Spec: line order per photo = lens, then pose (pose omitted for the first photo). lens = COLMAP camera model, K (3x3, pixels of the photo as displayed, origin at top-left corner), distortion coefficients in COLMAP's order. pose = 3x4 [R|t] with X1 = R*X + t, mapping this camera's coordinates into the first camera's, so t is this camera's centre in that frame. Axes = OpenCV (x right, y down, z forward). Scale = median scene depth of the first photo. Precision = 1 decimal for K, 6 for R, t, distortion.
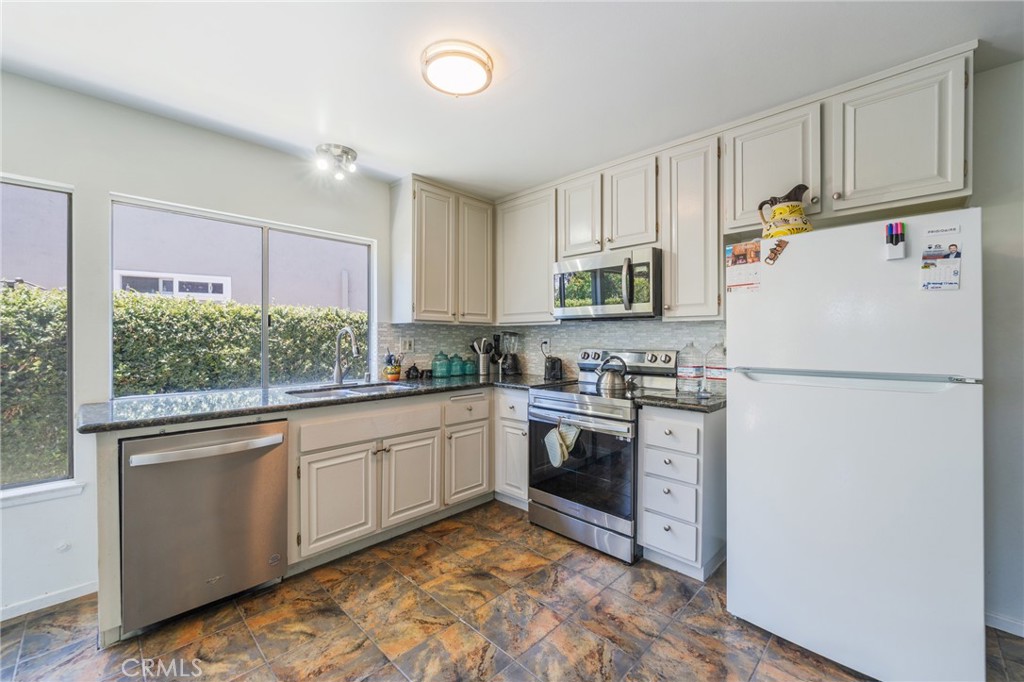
lens RADIAL K [[415.6, 0, 511.7], [0, 415.6, 337.3], [0, 0, 1]] dist [-0.001663, 0.000184]
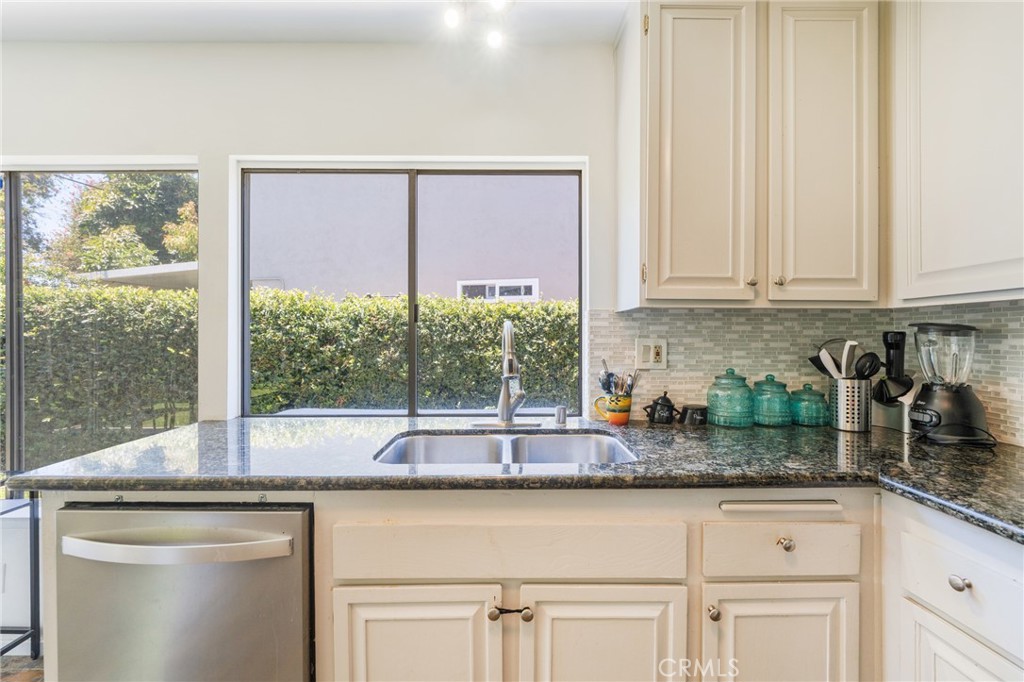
lens RADIAL K [[415.6, 0, 511.7], [0, 415.6, 337.3], [0, 0, 1]] dist [-0.001663, 0.000184]
pose [[0.705476, -0.001734, -0.708731, -0.013173], [0.001442, 0.999998, -0.001011, -0.001023], [0.708732, -0.000309, 0.705478, 0.480498]]
